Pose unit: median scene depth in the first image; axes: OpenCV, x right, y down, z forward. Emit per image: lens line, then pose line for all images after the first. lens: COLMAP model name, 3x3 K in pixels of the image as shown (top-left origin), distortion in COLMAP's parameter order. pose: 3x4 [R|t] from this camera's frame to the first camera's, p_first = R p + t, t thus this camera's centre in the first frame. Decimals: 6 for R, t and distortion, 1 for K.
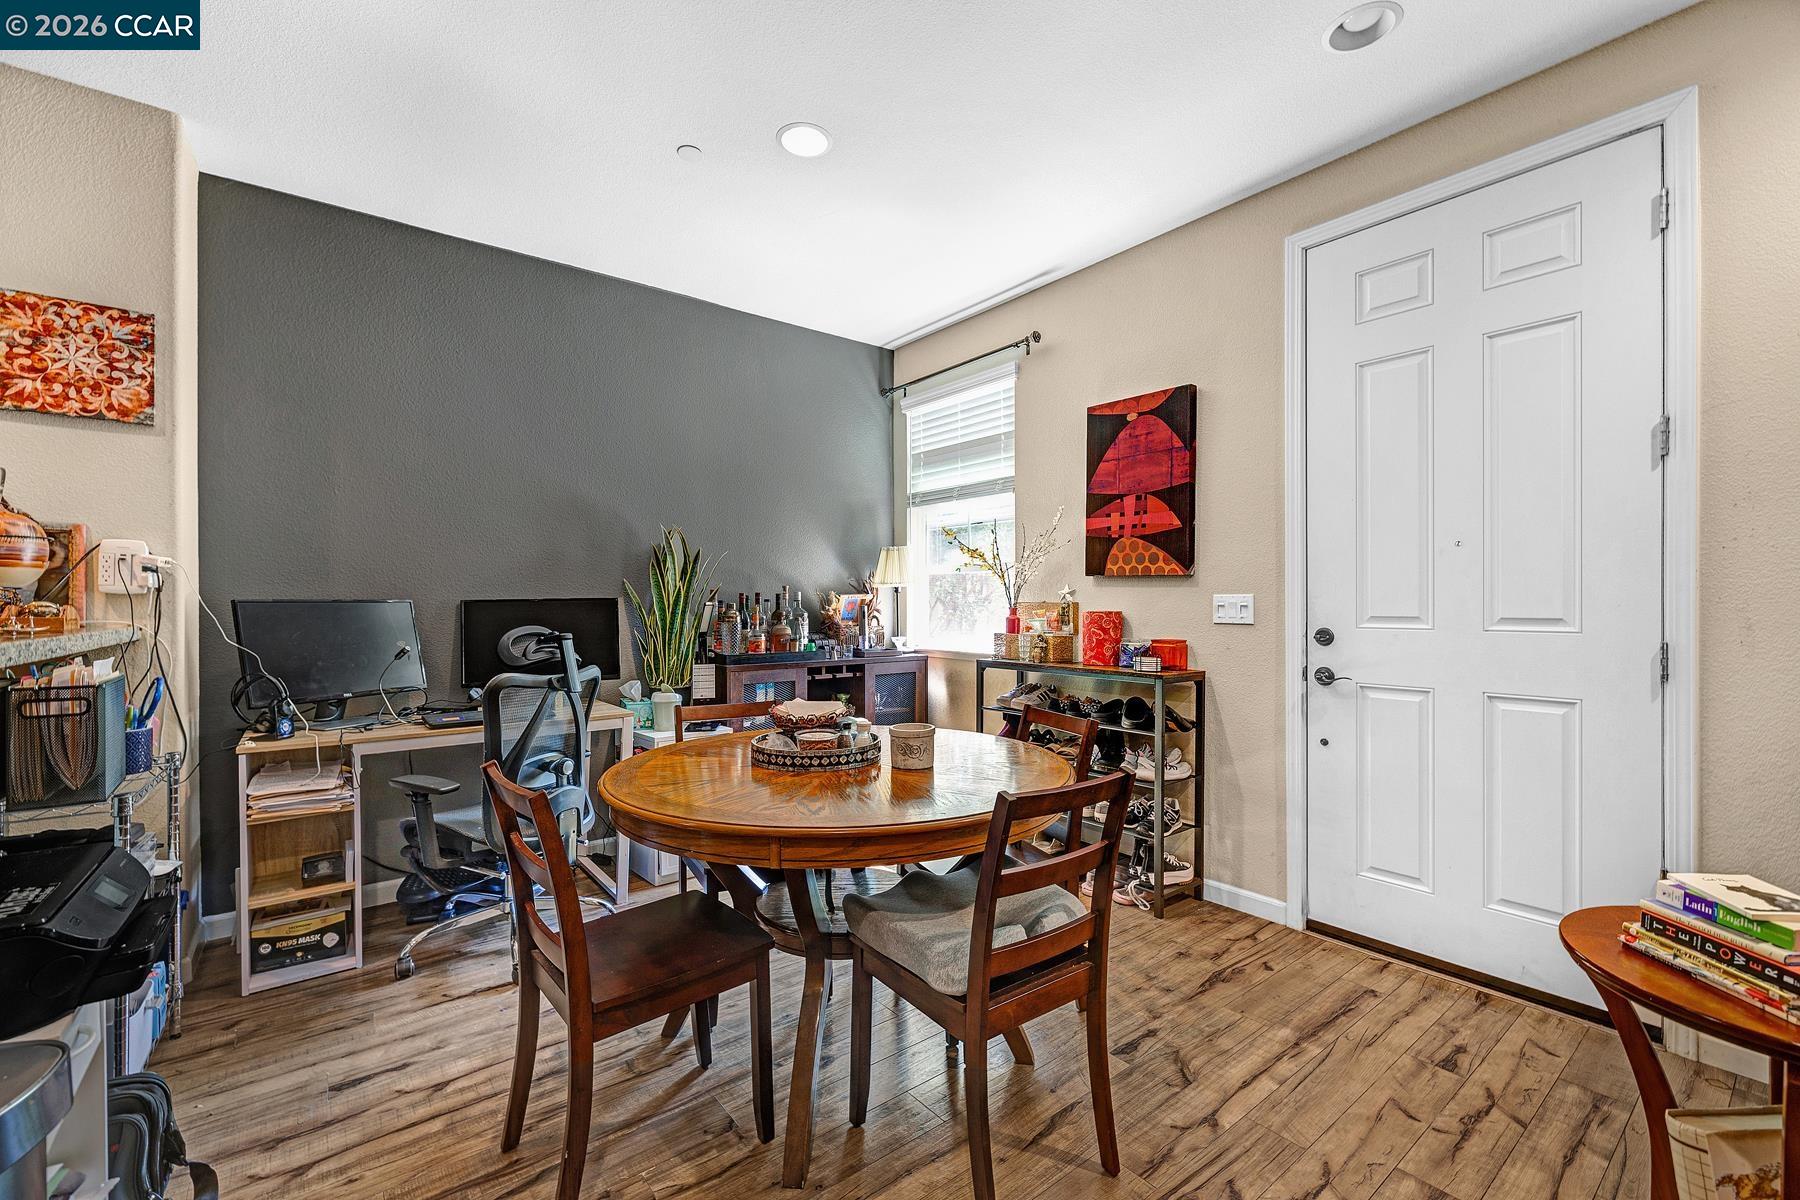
lens RADIAL K [[752.5, 0, 901.1], [0, 752.5, 604.1], [0, 0, 1]] dist [0.000086, -0.000745]
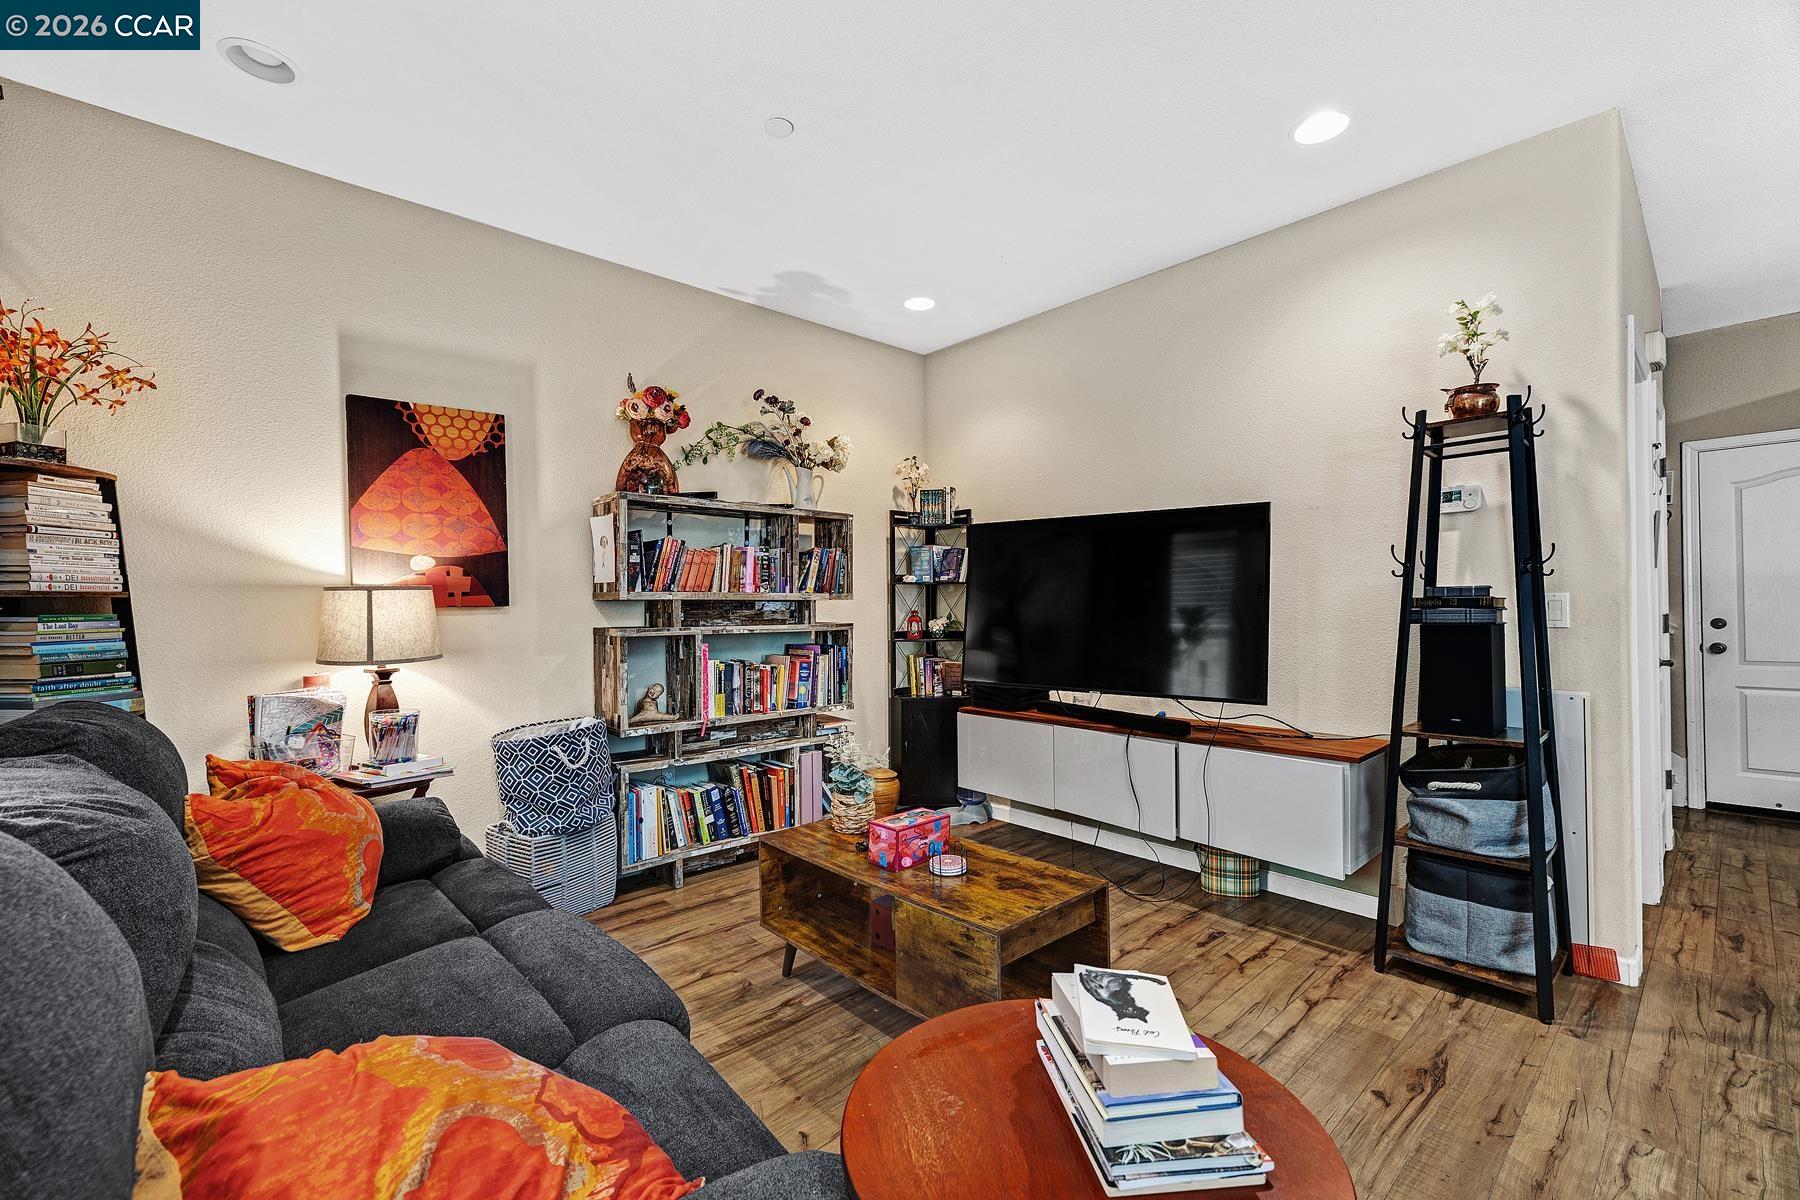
lens RADIAL K [[752.5, 0, 894.3], [0, 752.5, 603.1], [0, 0, 1]] dist [0.000086, -0.000745]
pose [[-0.997864, 0.010261, -0.064522, 0.619518], [0.010582, 0.999933, -0.004626, 0.000092], [0.064470, -0.005299, -0.997906, 0.756589]]
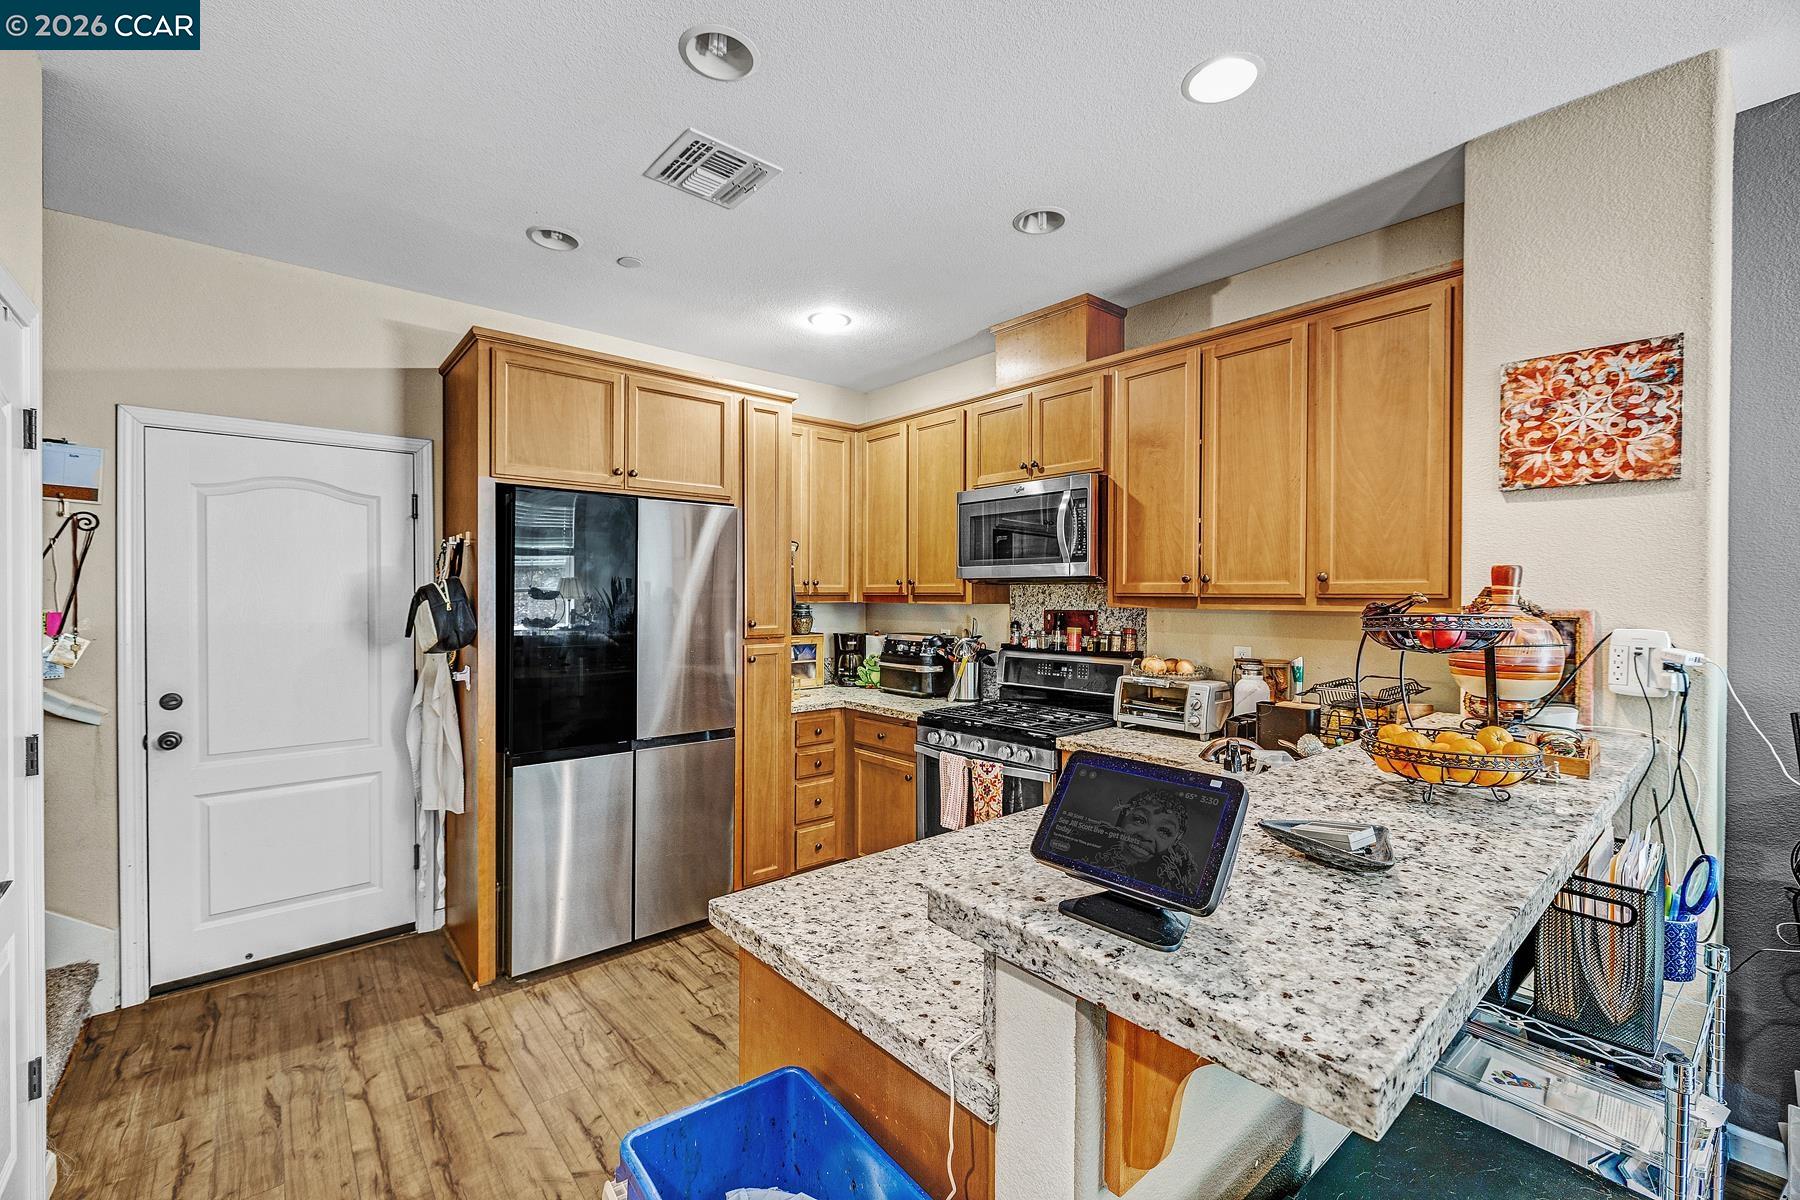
lens RADIAL K [[752.5, 0, 891.4], [0, 752.5, 596.6], [0, 0, 1]] dist [0.000086, -0.000745]
pose [[0.036191, 0.006793, -0.999322, -0.246035], [-0.008486, 0.999943, 0.006490, -0.109982], [0.999309, 0.008245, 0.036247, 0.164337]]
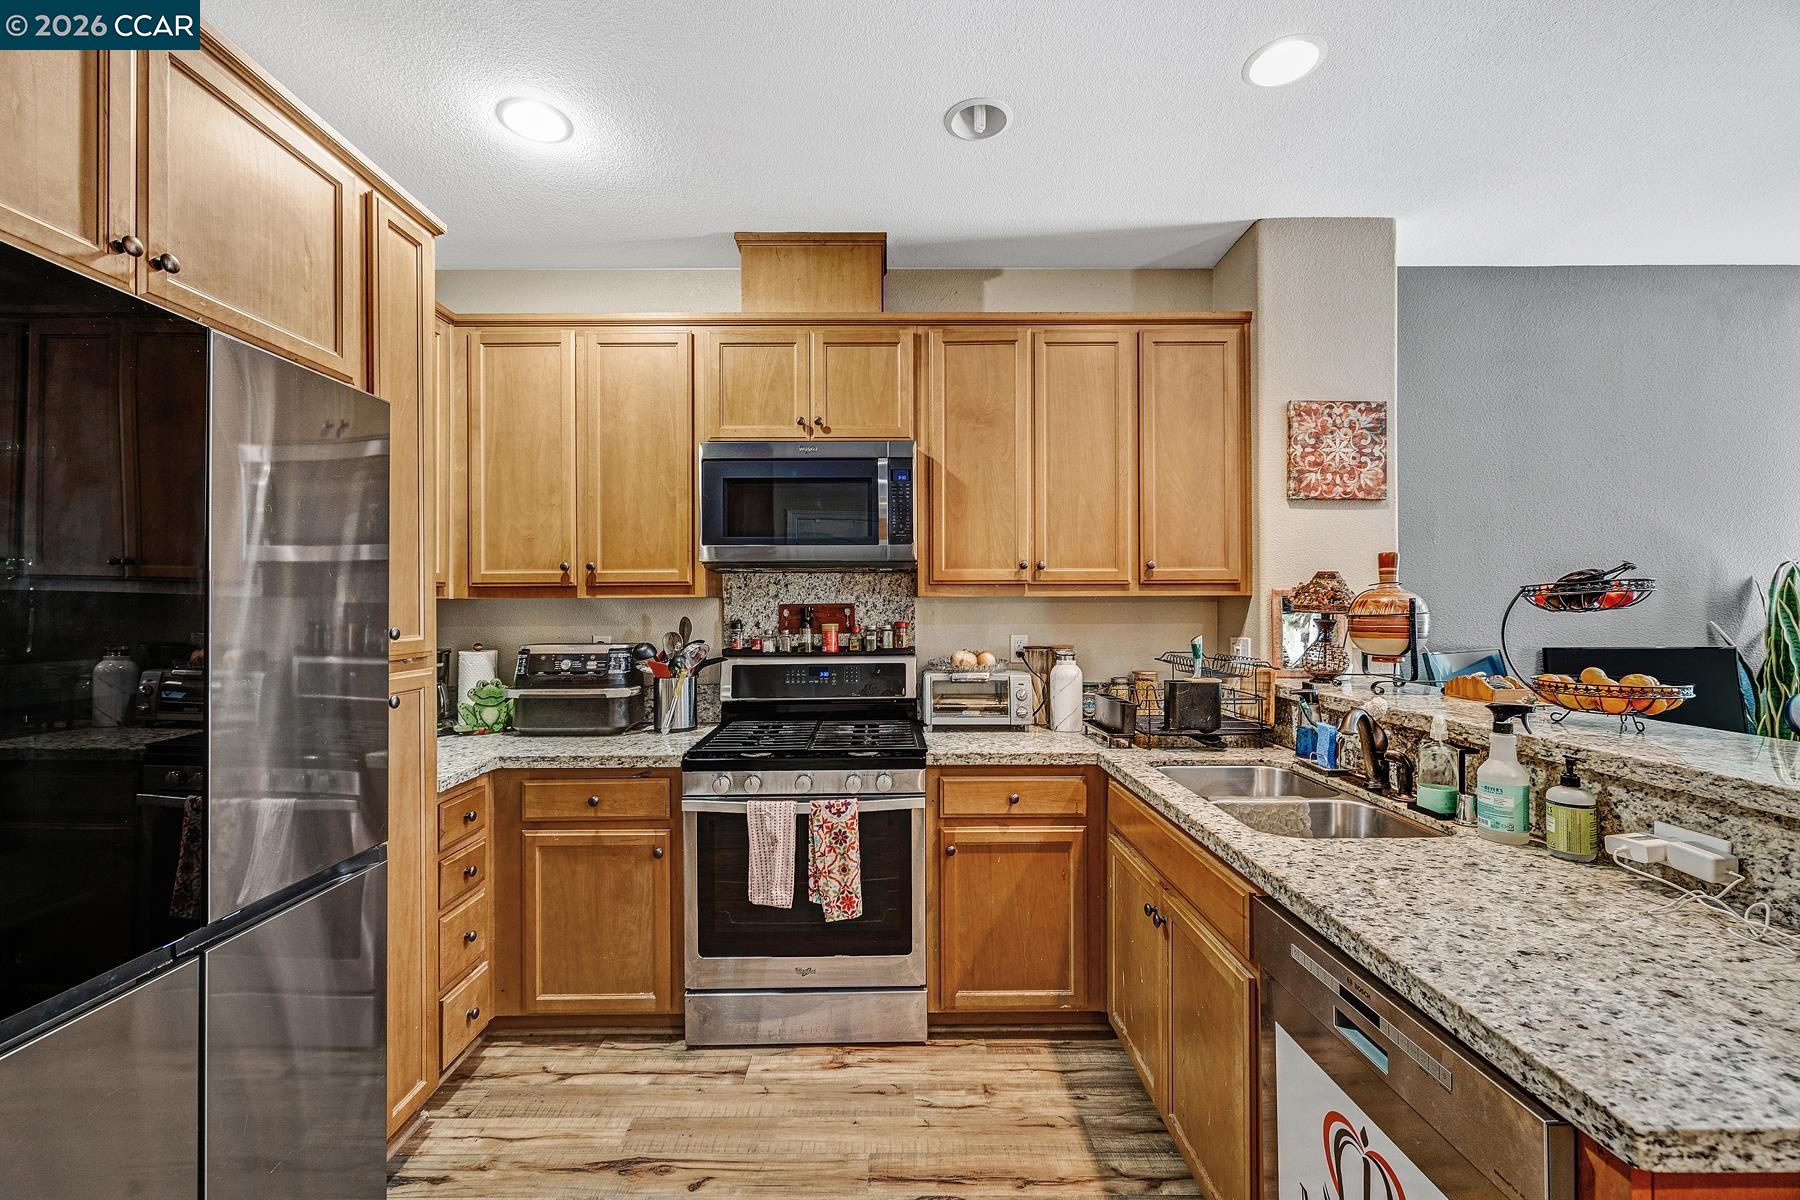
lens RADIAL K [[752.5, 0, 893.2], [0, 752.5, 602.2], [0, 0, 1]] dist [0.000086, -0.000745]
pose [[0.788354, -0.001408, -0.615221, -0.834870], [-0.000274, 0.999996, -0.002641, -0.076673], [0.615222, 0.002251, 0.788350, -0.325108]]
